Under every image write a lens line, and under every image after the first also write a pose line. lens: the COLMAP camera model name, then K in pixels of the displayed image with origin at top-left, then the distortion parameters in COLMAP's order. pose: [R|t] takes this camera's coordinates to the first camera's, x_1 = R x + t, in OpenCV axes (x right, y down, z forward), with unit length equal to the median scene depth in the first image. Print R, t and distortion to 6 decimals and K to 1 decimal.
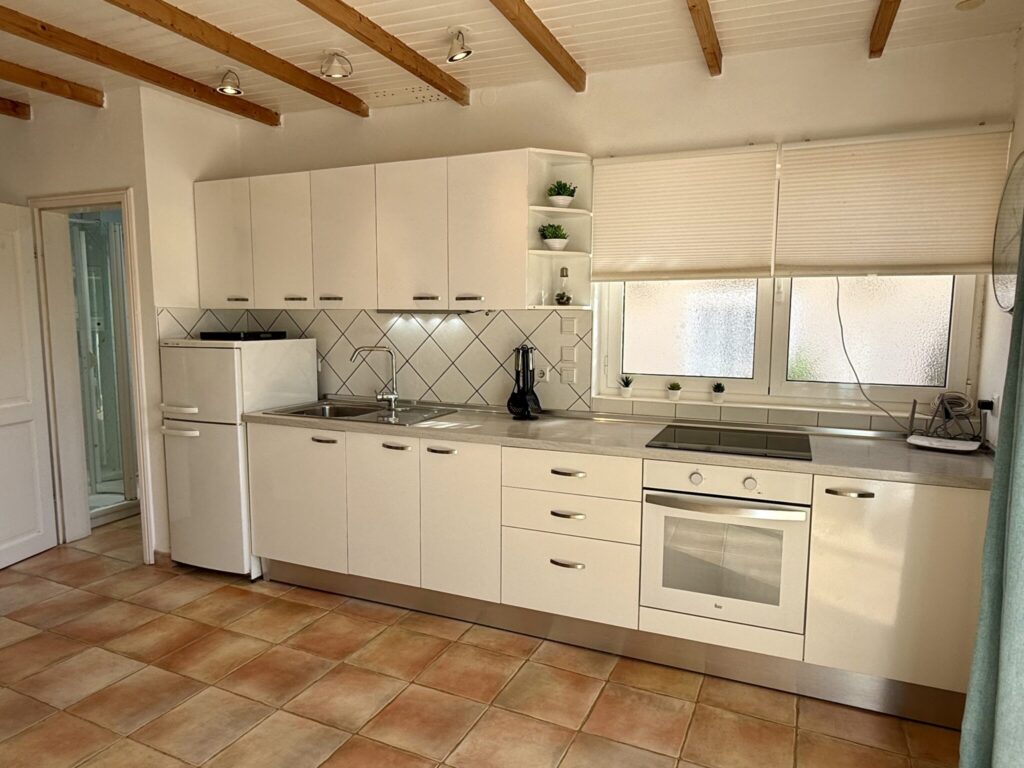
lens RADIAL K [[655.2, 0, 513.3], [0, 655.2, 386.2], [0, 0, 1]] dist [0.006786, -0.001164]
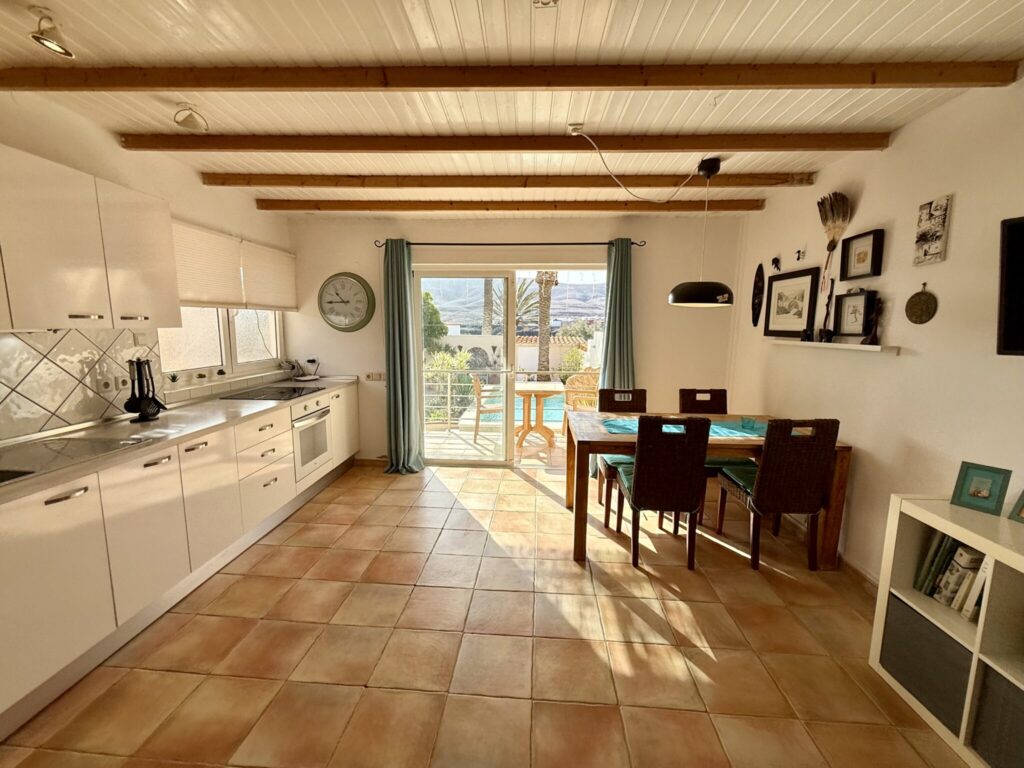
lens RADIAL K [[412.3, 0, 514.0], [0, 412.3, 385.0], [0, 0, 1]] dist [0.000664, -0.000170]
pose [[-0.352544, -0.143218, 0.924771, -0.924565], [0.093466, 0.977889, 0.187076, -0.092303], [-0.931116, 0.152387, -0.331363, 0.640735]]
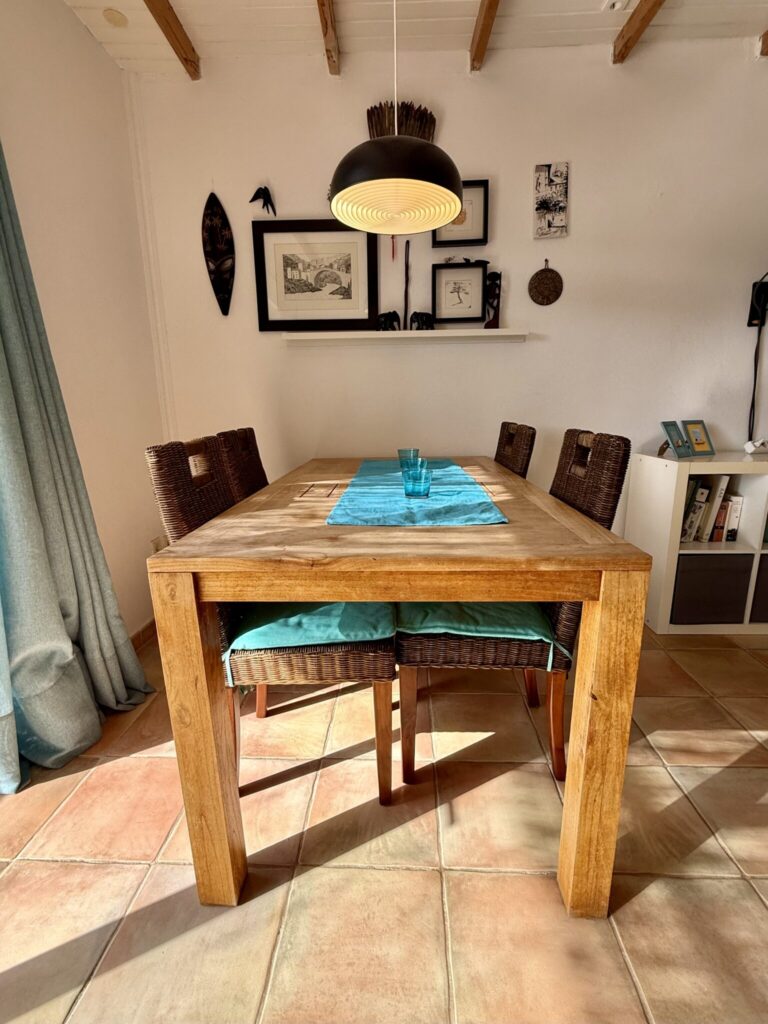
lens RADIAL K [[466.9, 0, 387.8], [0, 466.9, 511.4], [0, 0, 1]] dist [-0.001922, 0.000109]
pose [[-0.929126, 0.089495, -0.358768, -0.020639], [-0.032980, 0.946343, 0.321477, 0.073321], [0.368288, 0.310525, -0.876321, 0.437248]]
